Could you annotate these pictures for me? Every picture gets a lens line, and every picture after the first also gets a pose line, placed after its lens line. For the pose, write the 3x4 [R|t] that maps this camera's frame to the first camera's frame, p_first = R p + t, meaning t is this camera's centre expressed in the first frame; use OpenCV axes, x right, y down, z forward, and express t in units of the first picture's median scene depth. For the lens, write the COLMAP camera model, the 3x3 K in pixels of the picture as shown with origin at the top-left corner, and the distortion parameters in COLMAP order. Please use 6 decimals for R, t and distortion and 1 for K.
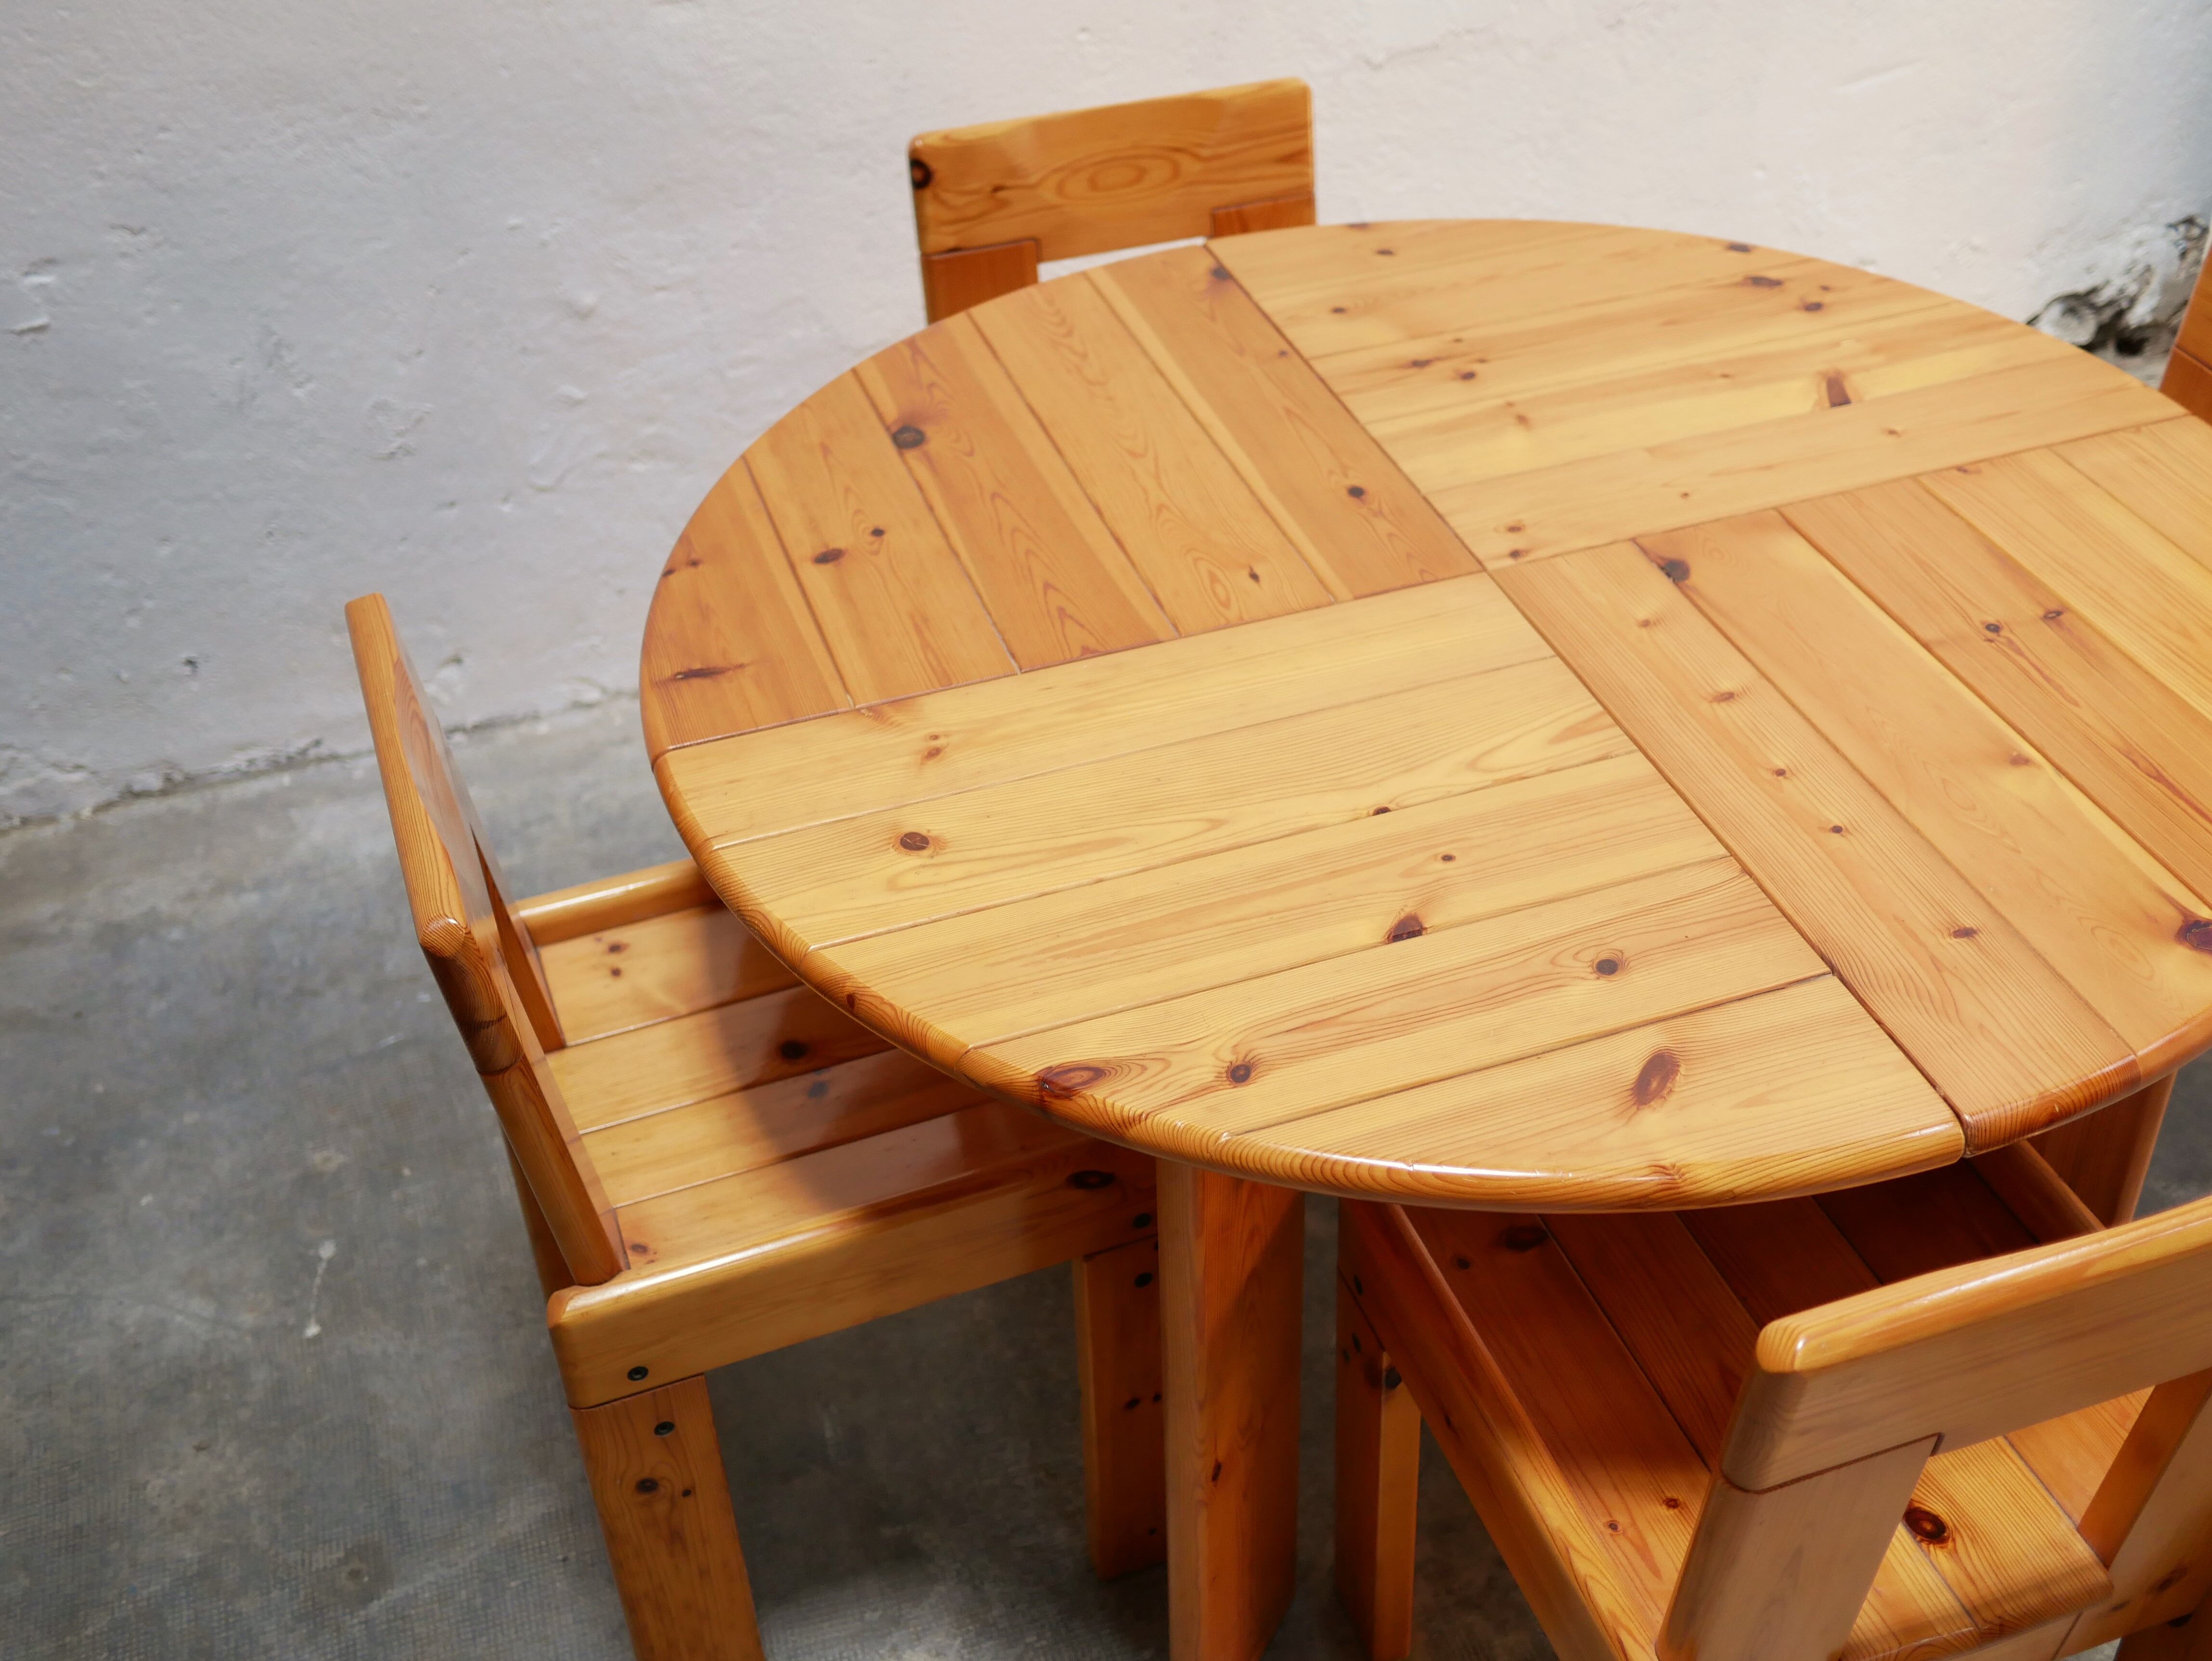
lens RADIAL K [[2503.0, 0, 1103.1], [0, 2503.0, 825.5], [0, 0, 1]] dist [-0.012565, 0.000000]
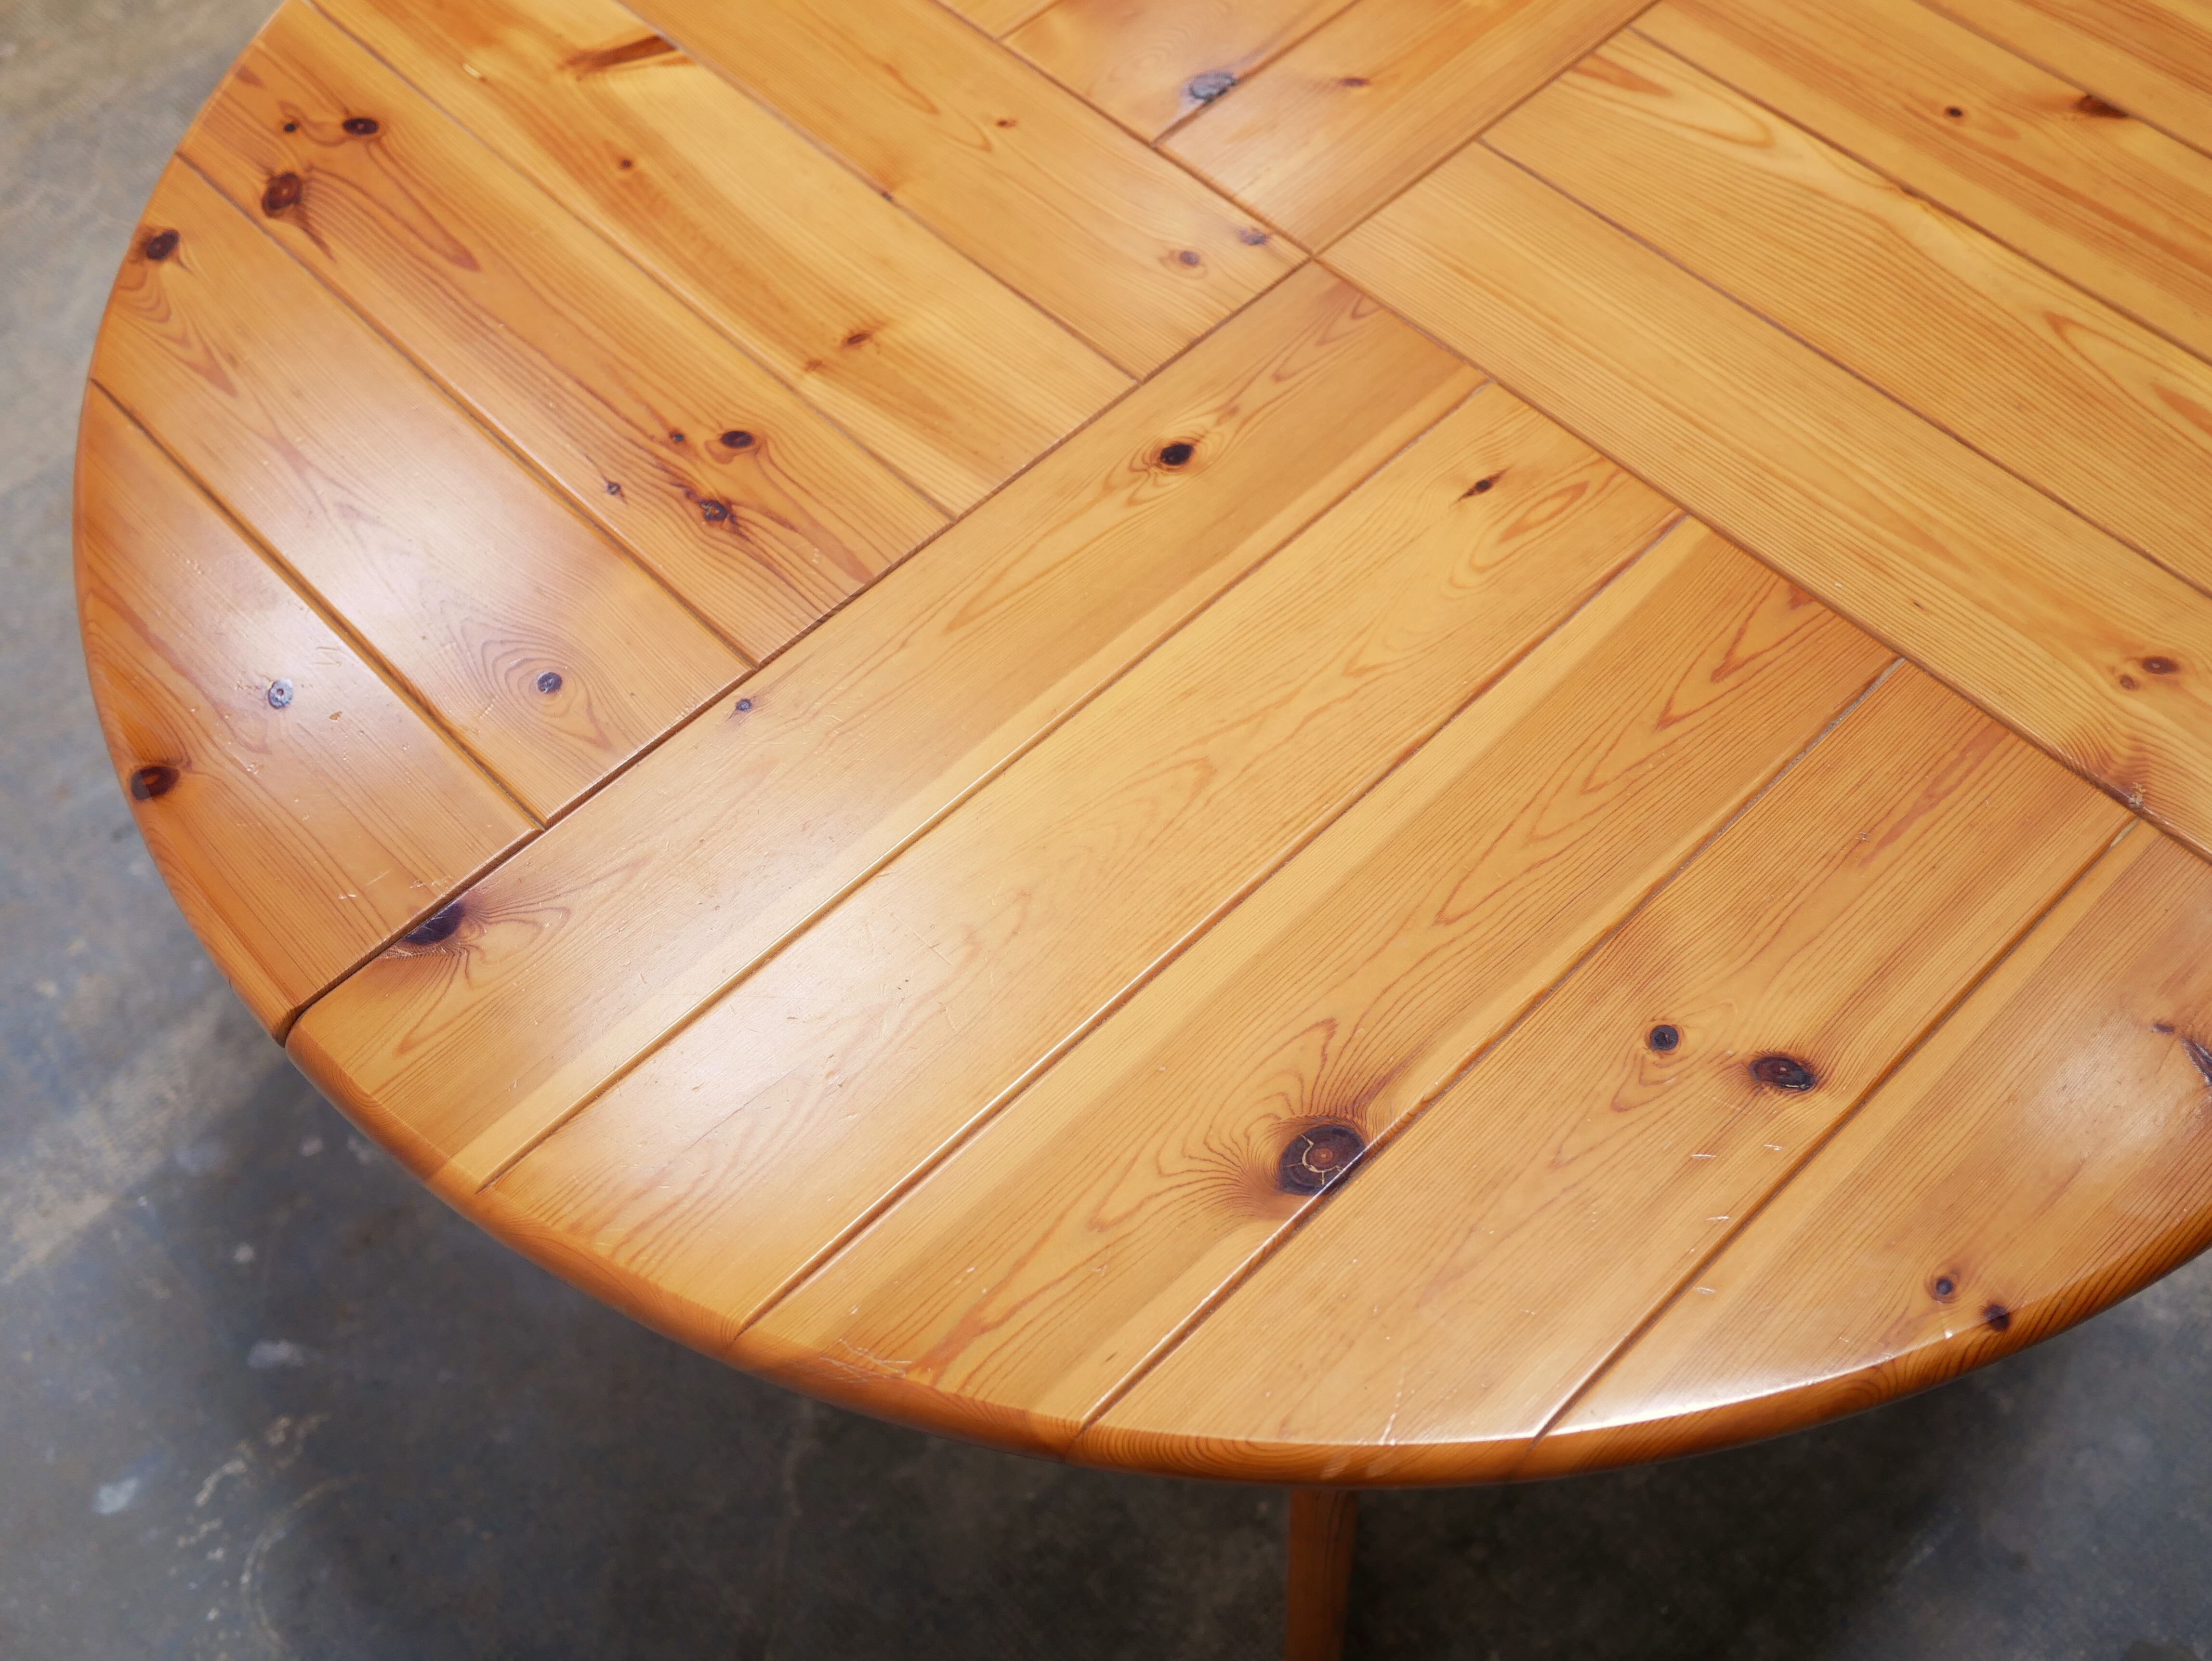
lens RADIAL K [[2503.0, 0, 1107.6], [0, 2503.0, 826.0], [0, 0, 1]] dist [-0.012565, 0.000000]
pose [[-0.425758, -0.720019, 0.547999, -0.231507], [0.608492, 0.220398, 0.762340, -0.467525], [-0.669677, 0.658026, 0.344290, 0.683077]]
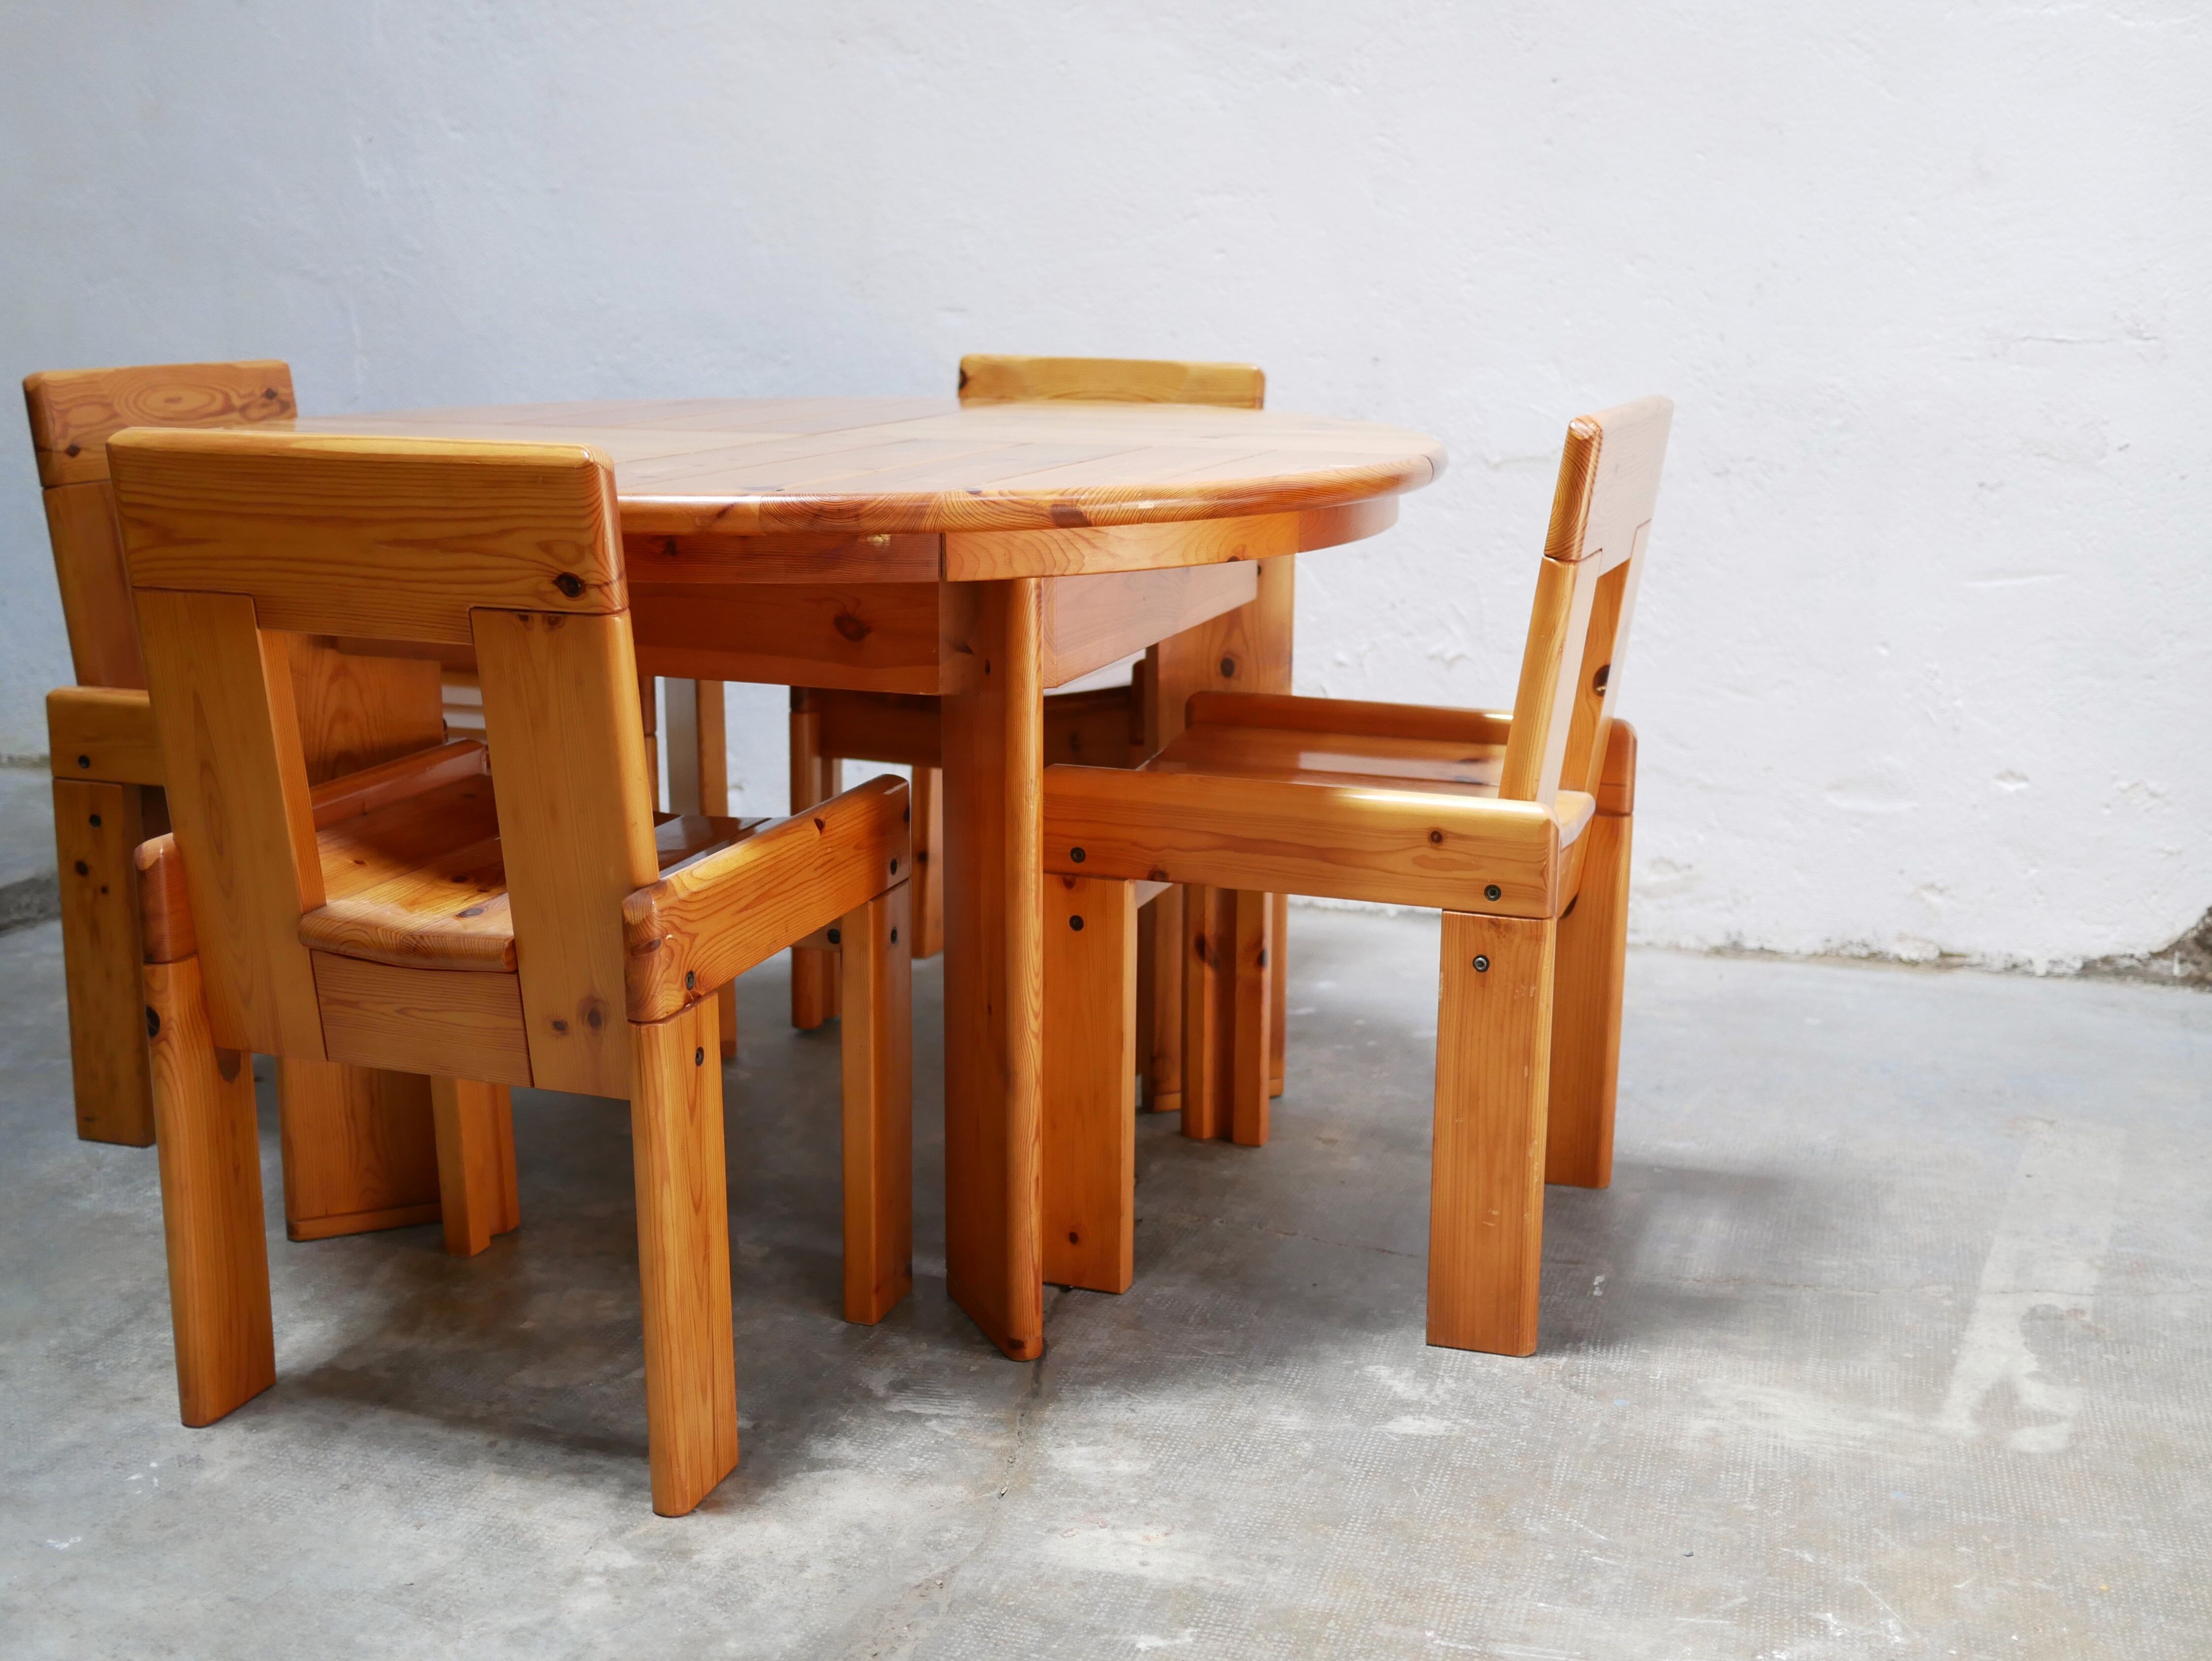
lens RADIAL K [[2559.1, 0, 1103.7], [0, 2559.1, 831.2], [0, 0, 1]] dist [-0.012552, 0.000000]
pose [[0.784253, 0.185253, -0.592139, 0.850777], [-0.410228, 0.870824, -0.270883, 0.294804], [0.465467, 0.455353, 0.758943, 0.098270]]
